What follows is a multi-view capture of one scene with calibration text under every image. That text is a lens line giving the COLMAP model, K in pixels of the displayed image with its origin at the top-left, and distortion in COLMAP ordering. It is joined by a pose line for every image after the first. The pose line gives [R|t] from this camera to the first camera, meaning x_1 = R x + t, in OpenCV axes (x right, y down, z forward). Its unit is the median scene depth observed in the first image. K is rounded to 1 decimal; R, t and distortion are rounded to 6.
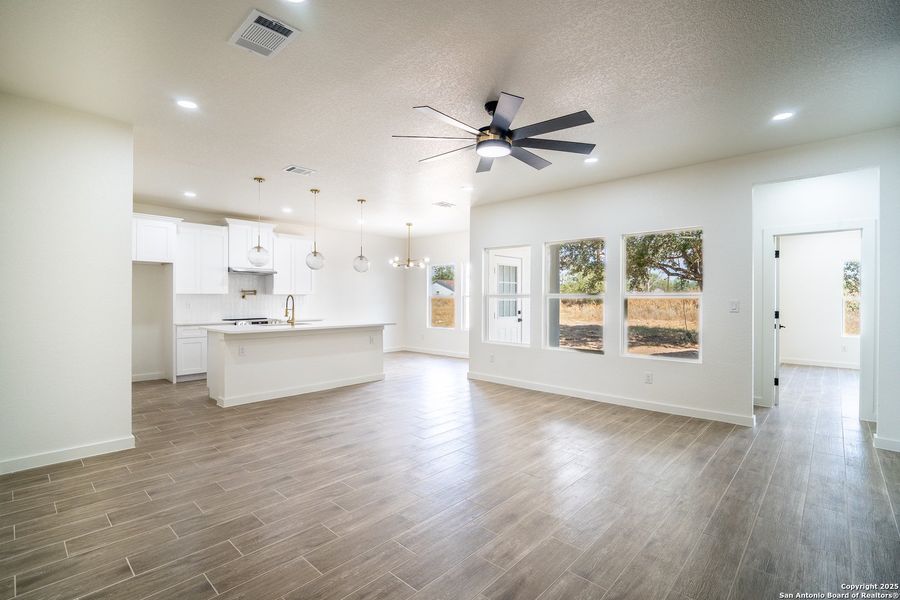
lens RADIAL K [[419.5, 0, 450.0], [0, 419.5, 300.0], [0, 0, 1]] dist [-0.001973, -0.000445]
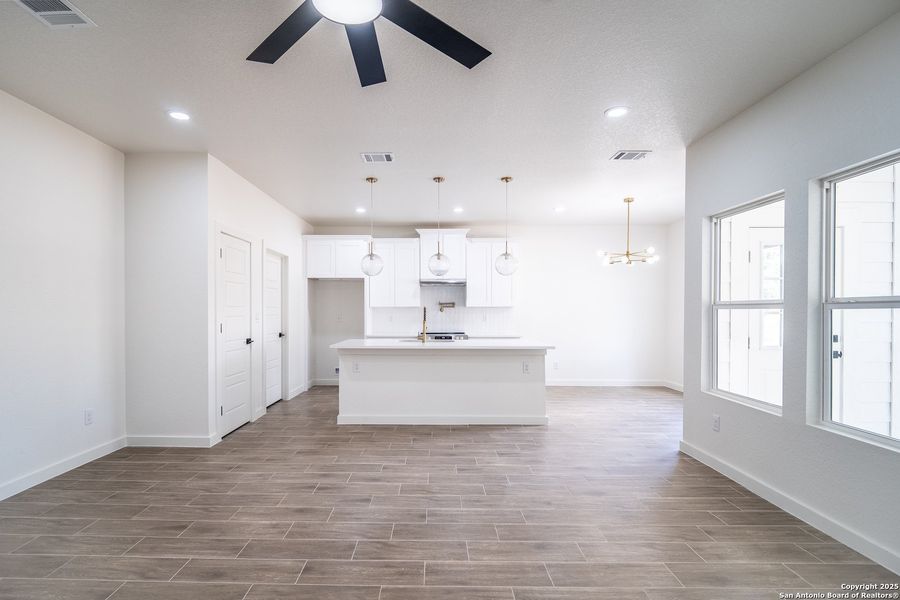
lens RADIAL K [[441.5, 0, 427.1], [0, 441.5, 315.7], [0, 0, 1]] dist [-0.000967, -0.000989]
pose [[0.661191, 0.004508, -0.750204, 0.268663], [0.001514, 0.999972, 0.007344, -0.001243], [0.750216, -0.005991, 0.661166, 0.357704]]
